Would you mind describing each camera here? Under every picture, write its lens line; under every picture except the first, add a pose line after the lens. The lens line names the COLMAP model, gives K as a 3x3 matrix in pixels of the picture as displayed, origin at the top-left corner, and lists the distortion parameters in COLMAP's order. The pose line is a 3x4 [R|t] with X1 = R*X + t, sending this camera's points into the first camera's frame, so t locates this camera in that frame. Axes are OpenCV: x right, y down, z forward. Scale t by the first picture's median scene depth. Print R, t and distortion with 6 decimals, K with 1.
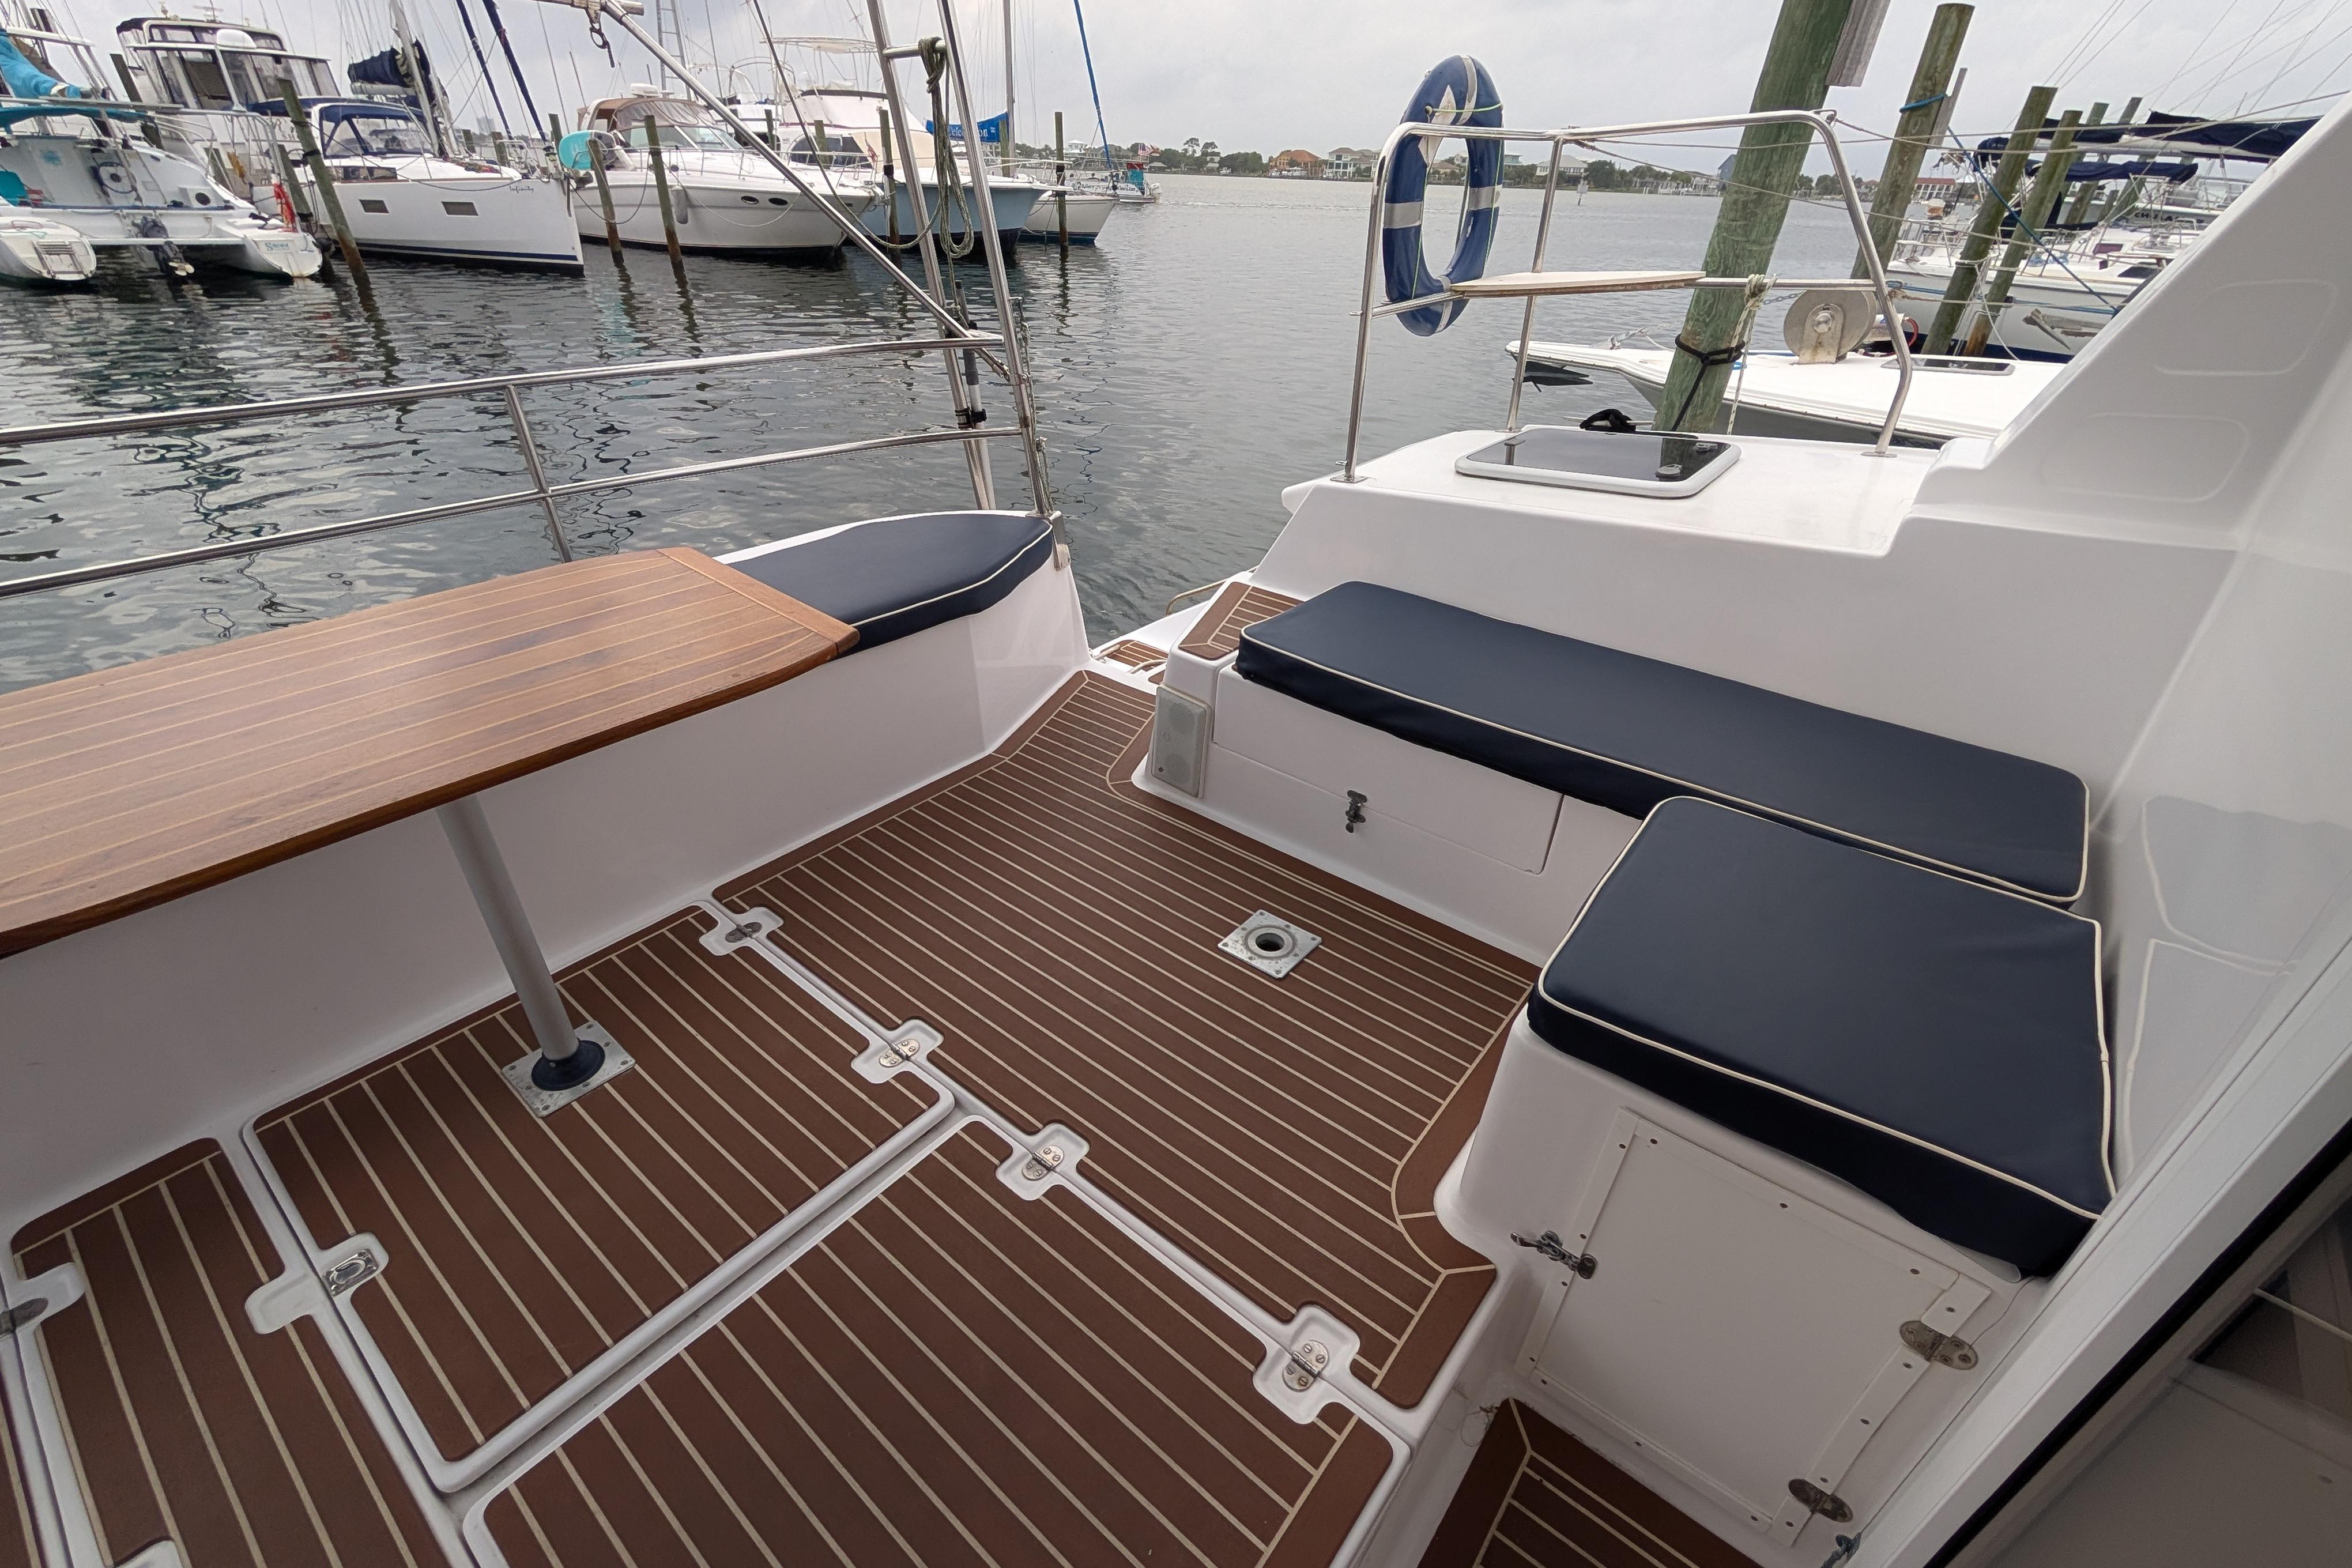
lens RADIAL K [[1018.6, 0, 1174.8], [0, 1018.6, 791.3], [0, 0, 1]] dist [0.003932, 0.000264]
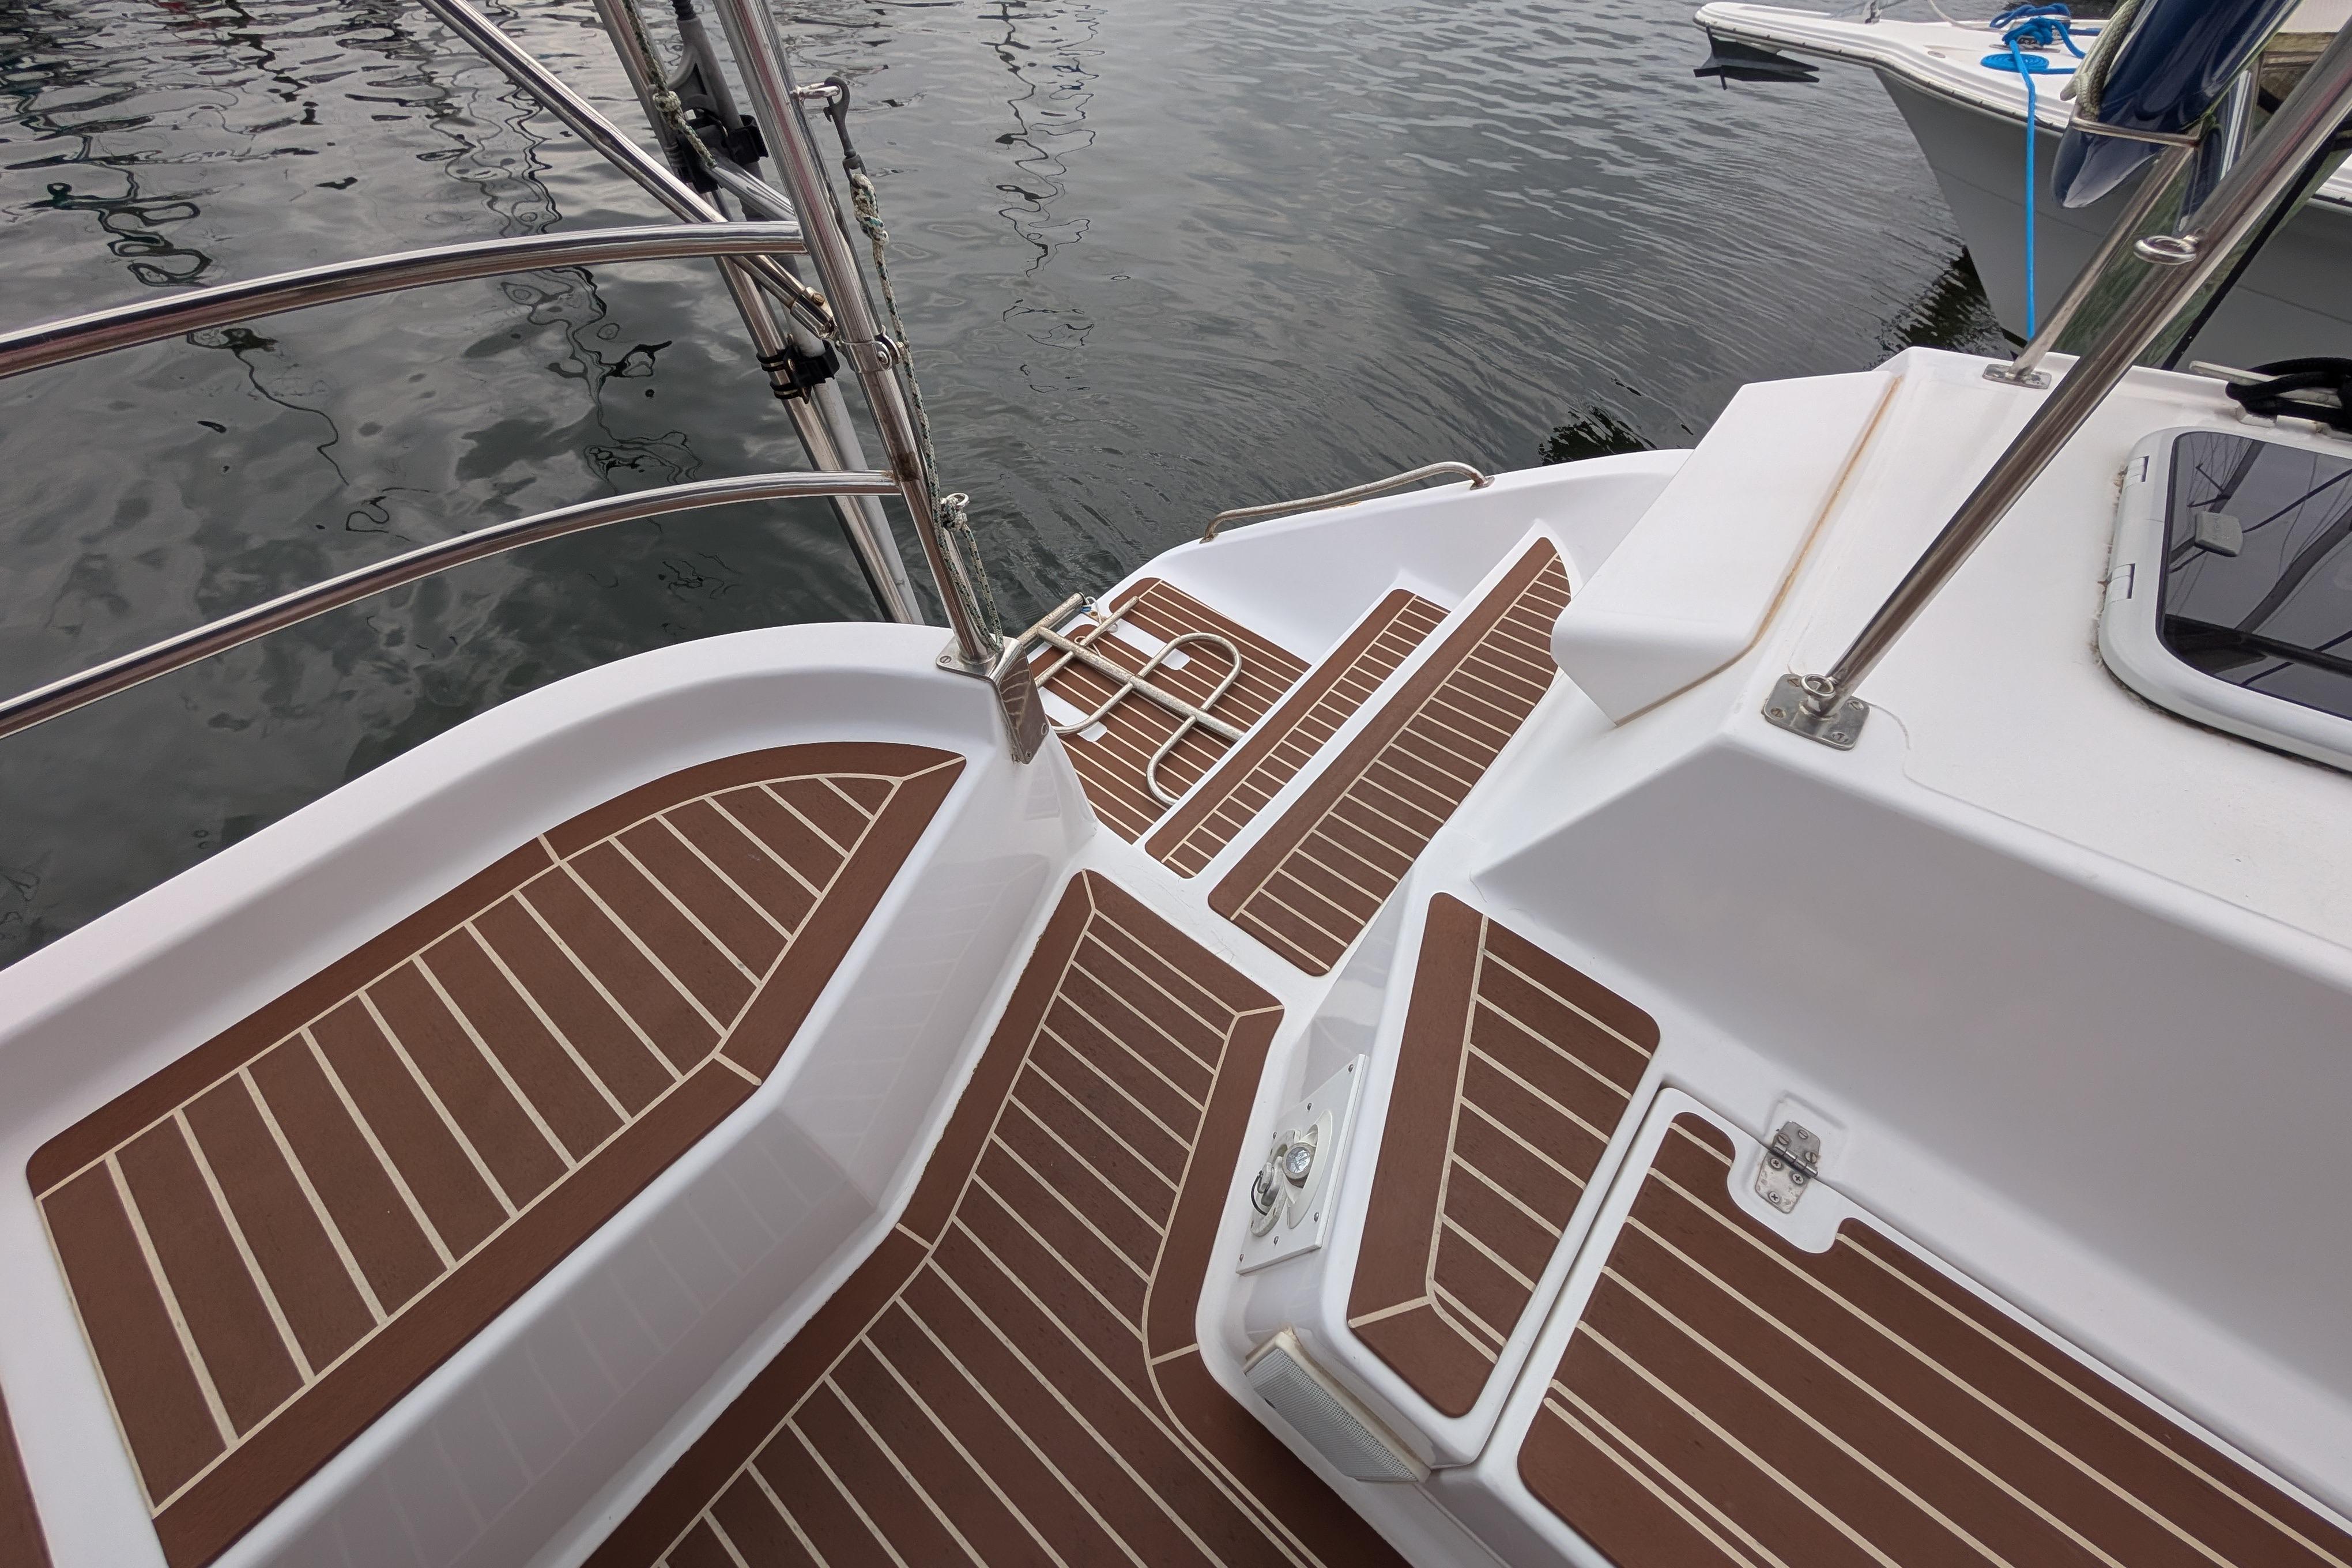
lens RADIAL K [[895.5, 0, 1179.3], [0, 895.5, 786.3], [0, 0, 1]] dist [0.001062, 0.000164]
pose [[0.999946, -0.001541, -0.010249, -0.044629], [0.004781, 0.945980, 0.324190, -0.375584], [0.009196, -0.324222, 0.945936, 0.681656]]
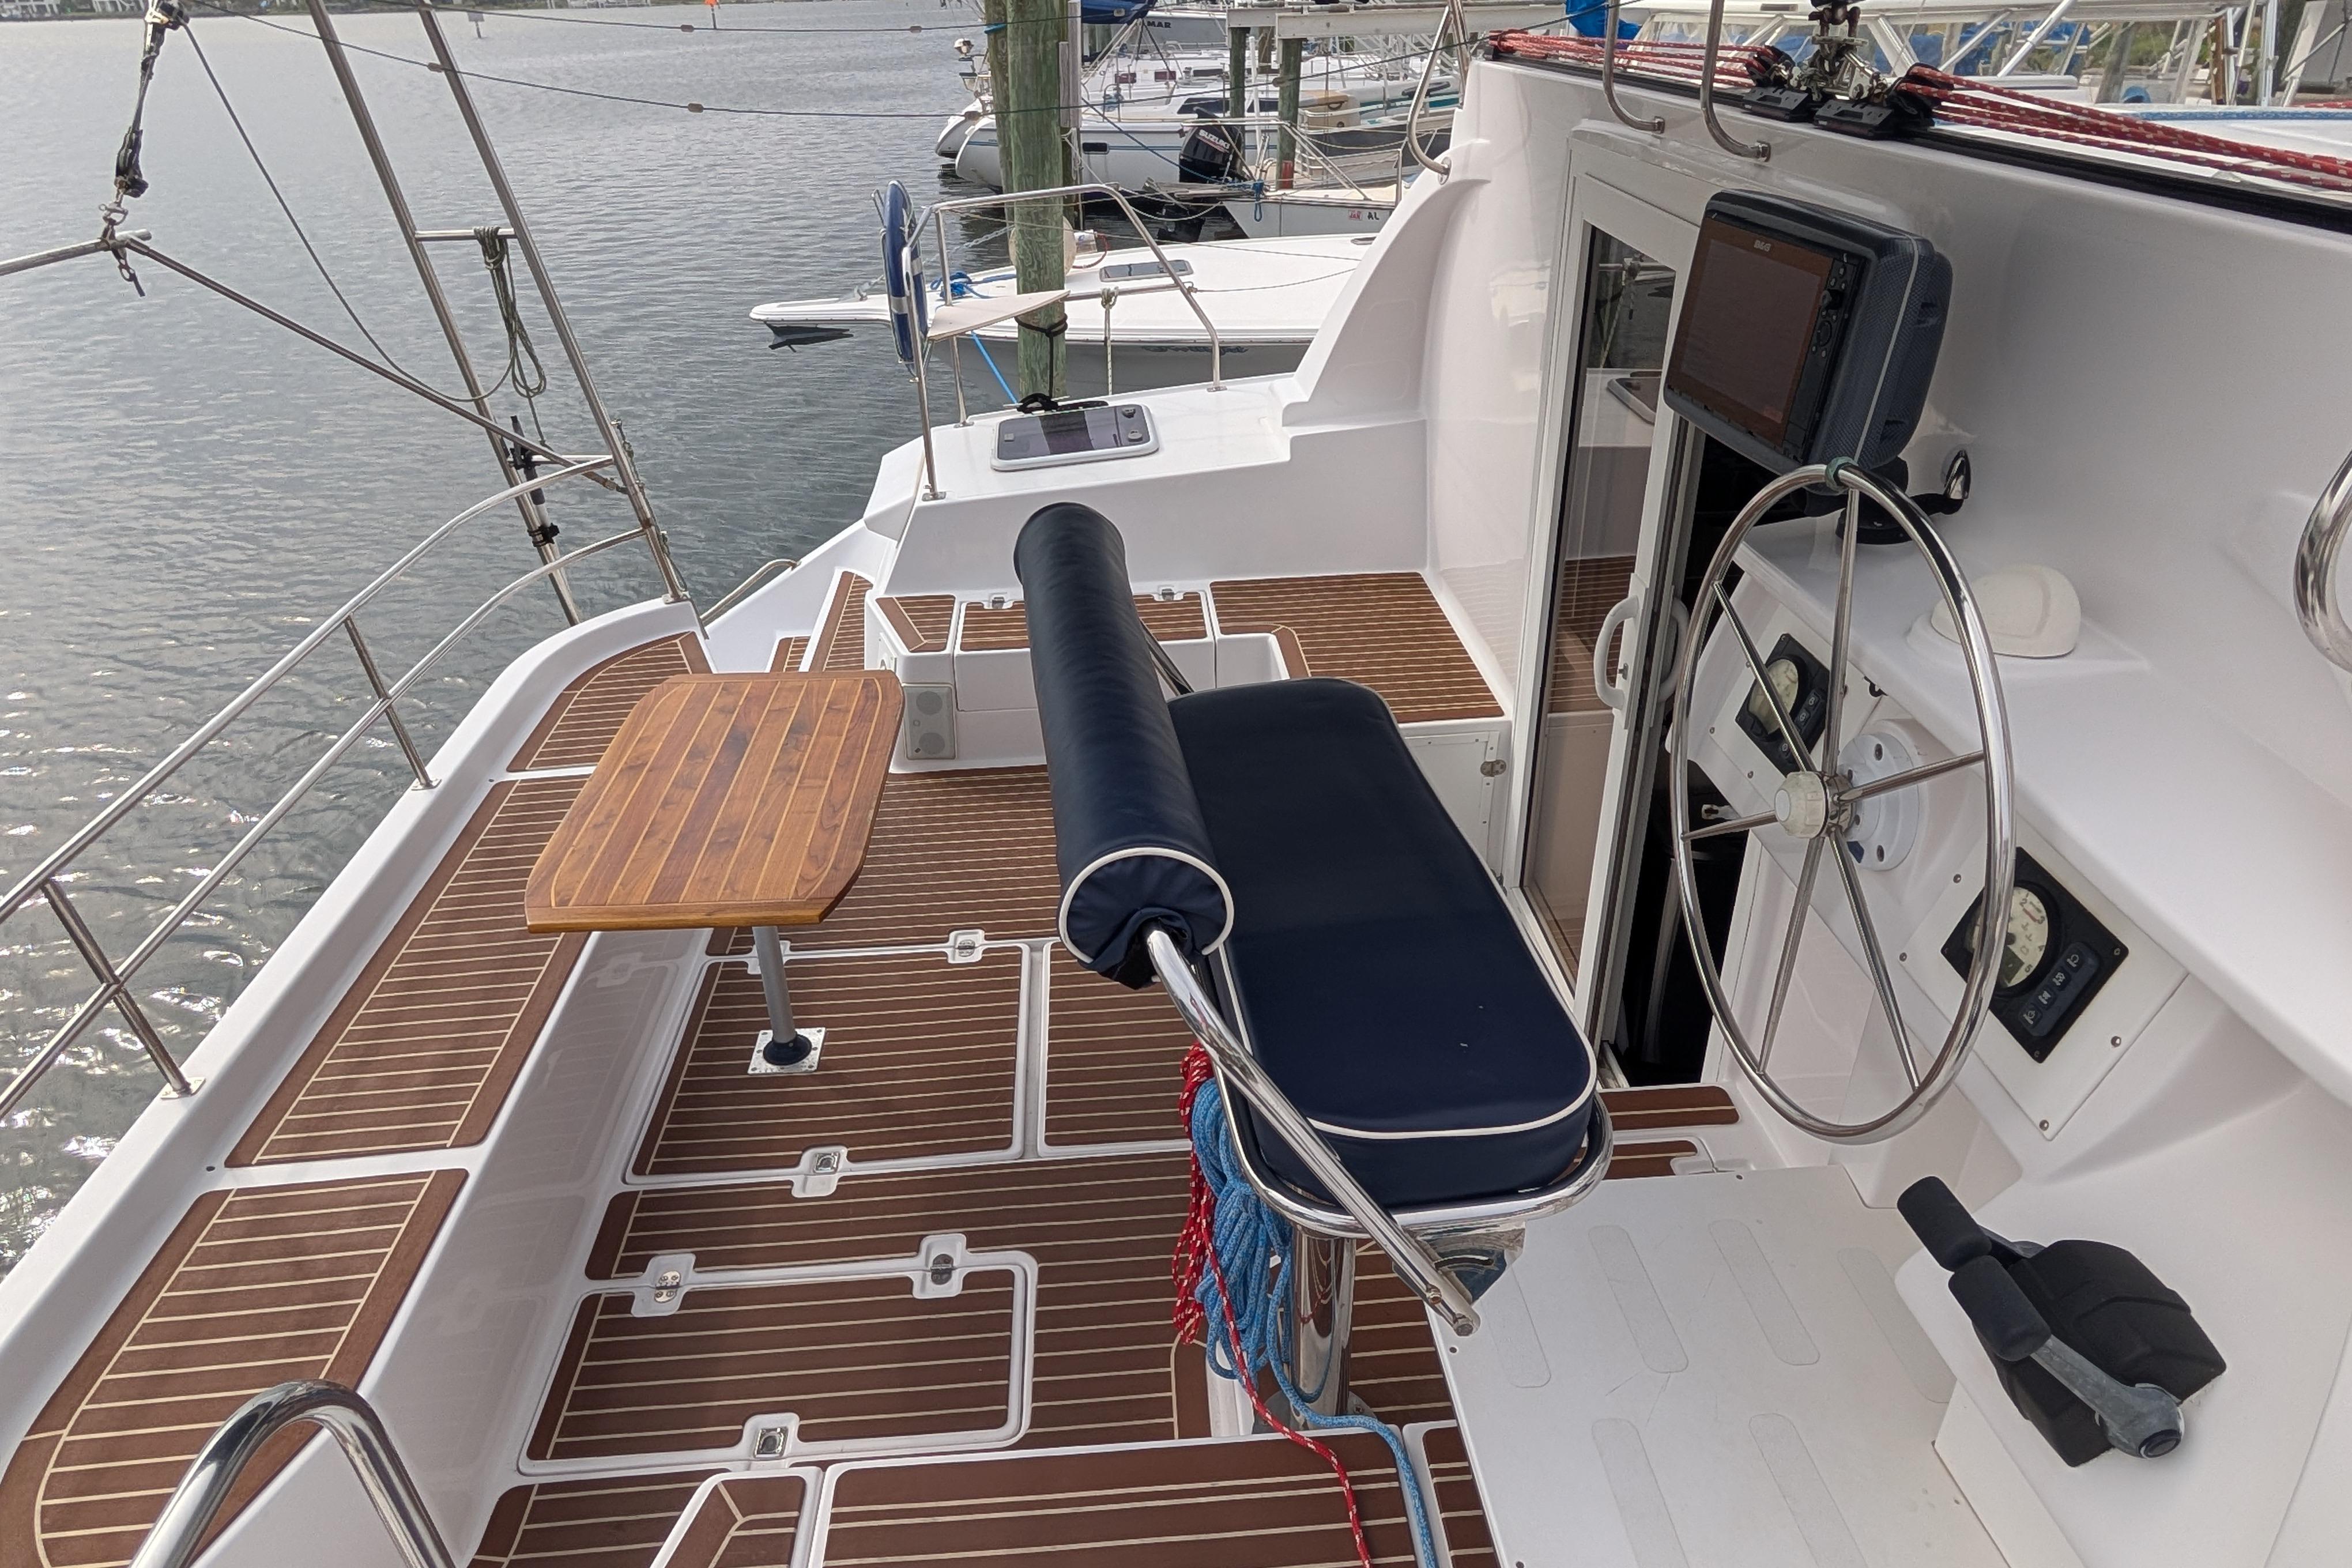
lens RADIAL K [[1429.8, 0, 1181.5], [0, 1429.8, 822.5], [0, 0, 1]] dist [0.004394, 0.001551]
pose [[0.733217, -0.389344, 0.557498, -0.756837], [0.393827, 0.911500, 0.118612, -0.019305], [-0.554340, 0.132589, 0.821661, -0.599699]]
